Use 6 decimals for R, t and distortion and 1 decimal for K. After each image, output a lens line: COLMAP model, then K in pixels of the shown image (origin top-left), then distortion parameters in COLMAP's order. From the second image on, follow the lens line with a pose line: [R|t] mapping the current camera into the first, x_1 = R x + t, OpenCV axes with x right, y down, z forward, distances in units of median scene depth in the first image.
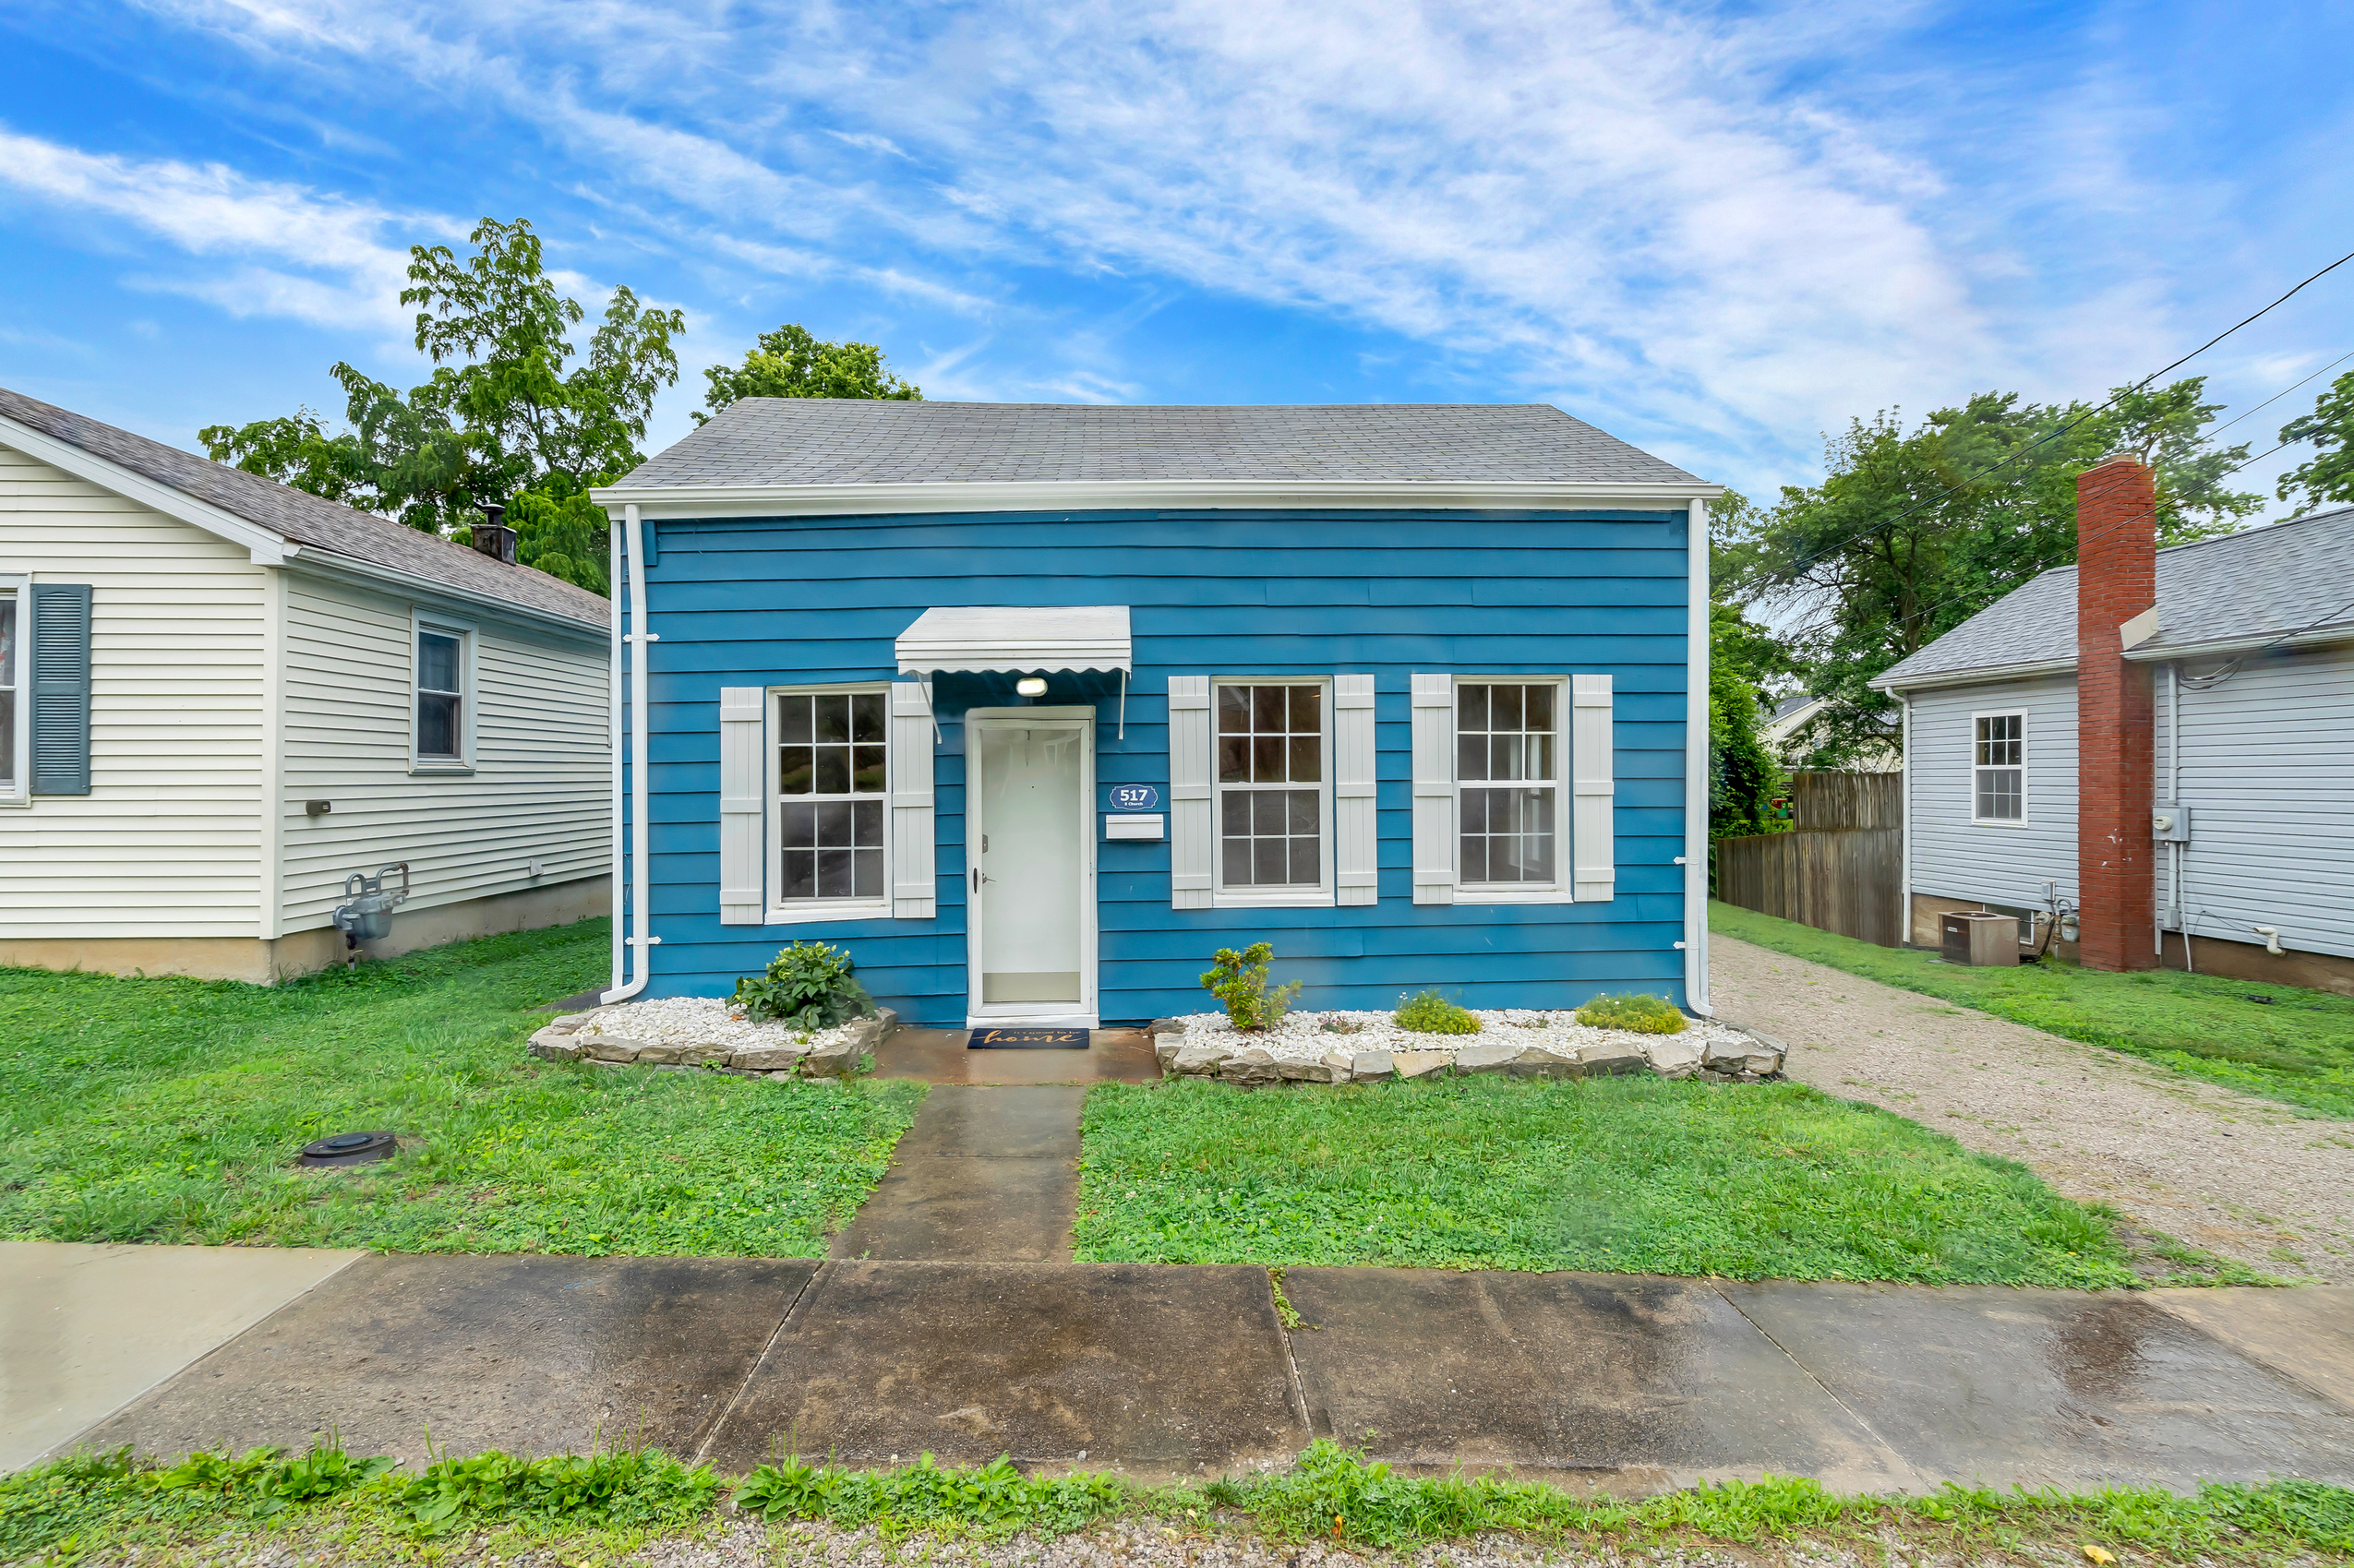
lens RADIAL K [[1076.4, 0, 1169.7], [0, 1076.4, 763.1], [0, 0, 1]] dist [-0.001951, 0.001203]
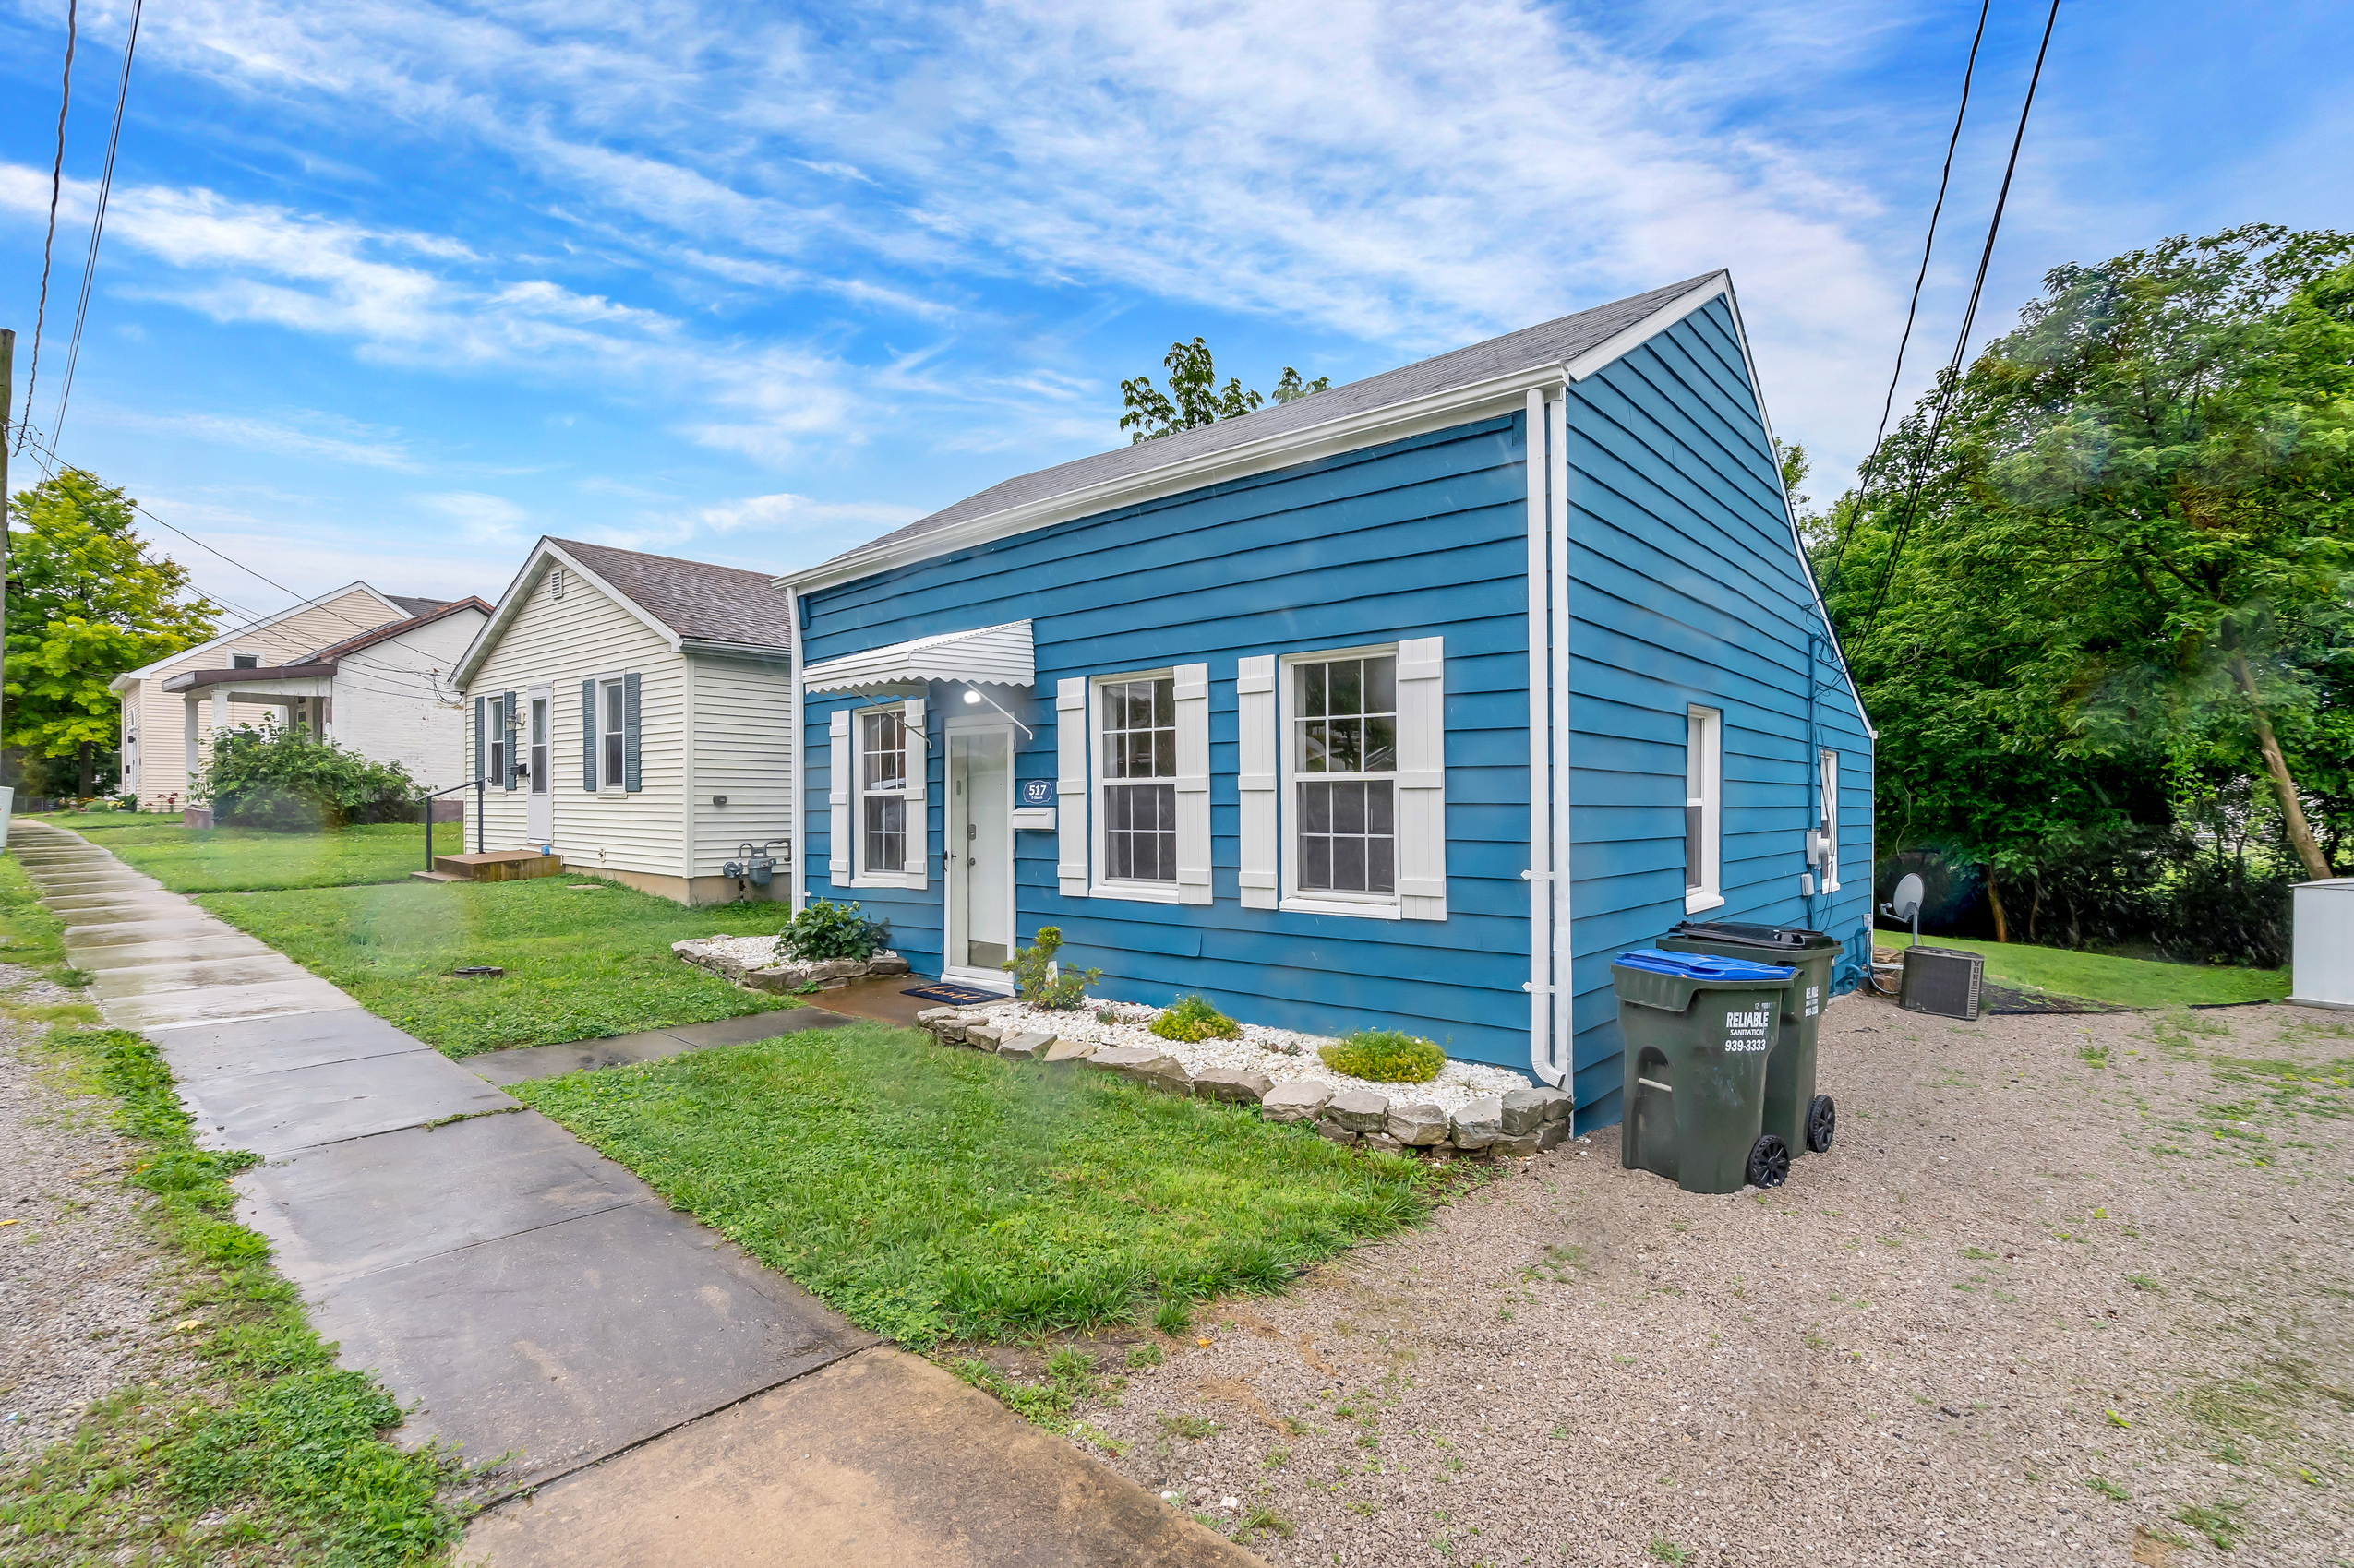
lens RADIAL K [[1076.4, 0, 1210.4], [0, 1076.4, 789.3], [0, 0, 1]] dist [-0.001951, 0.001203]
pose [[0.741037, -0.004694, -0.671448, 0.837494], [0.012485, 0.999899, 0.006790, 0.023631], [0.671348, -0.013415, 0.741021, 0.300035]]
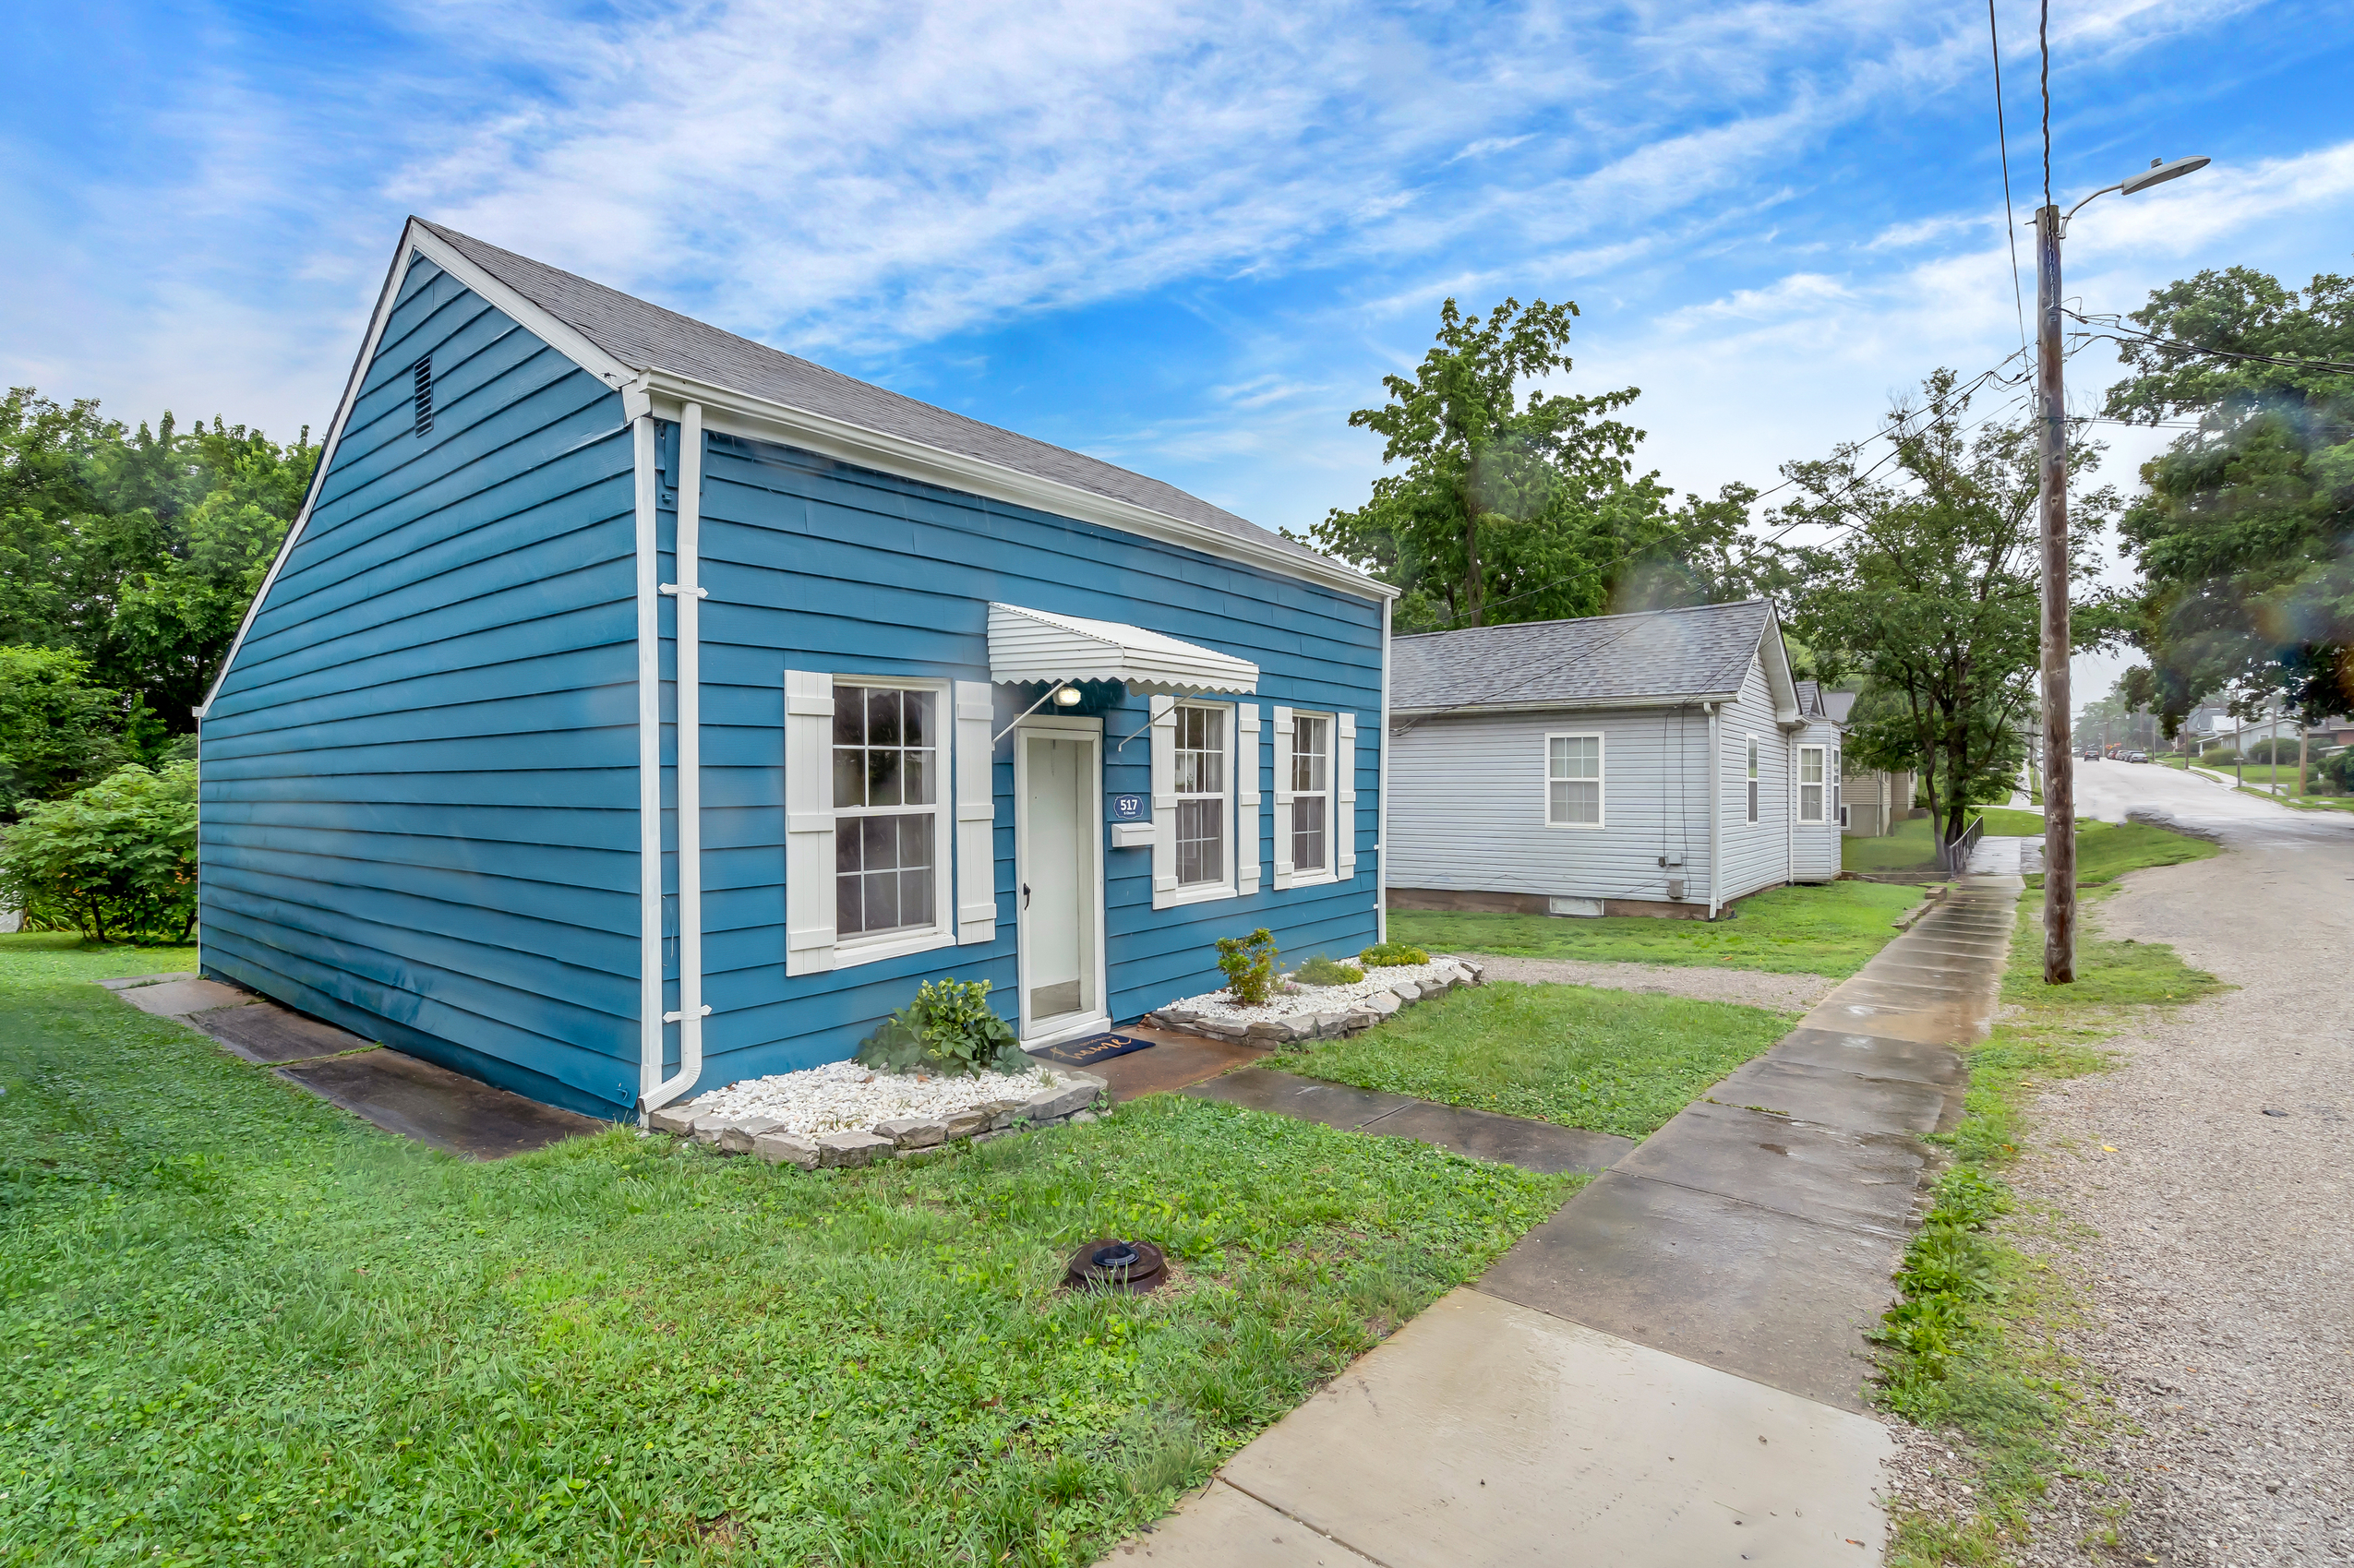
lens RADIAL K [[1076.4, 0, 1181.2], [0, 1076.4, 779.7], [0, 0, 1]] dist [-0.001951, 0.001203]
pose [[0.649514, 0.008057, 0.760307, -0.800228], [-0.009806, 0.999949, -0.002220, 0.007054], [-0.760286, -0.006014, 0.649560, 0.276635]]
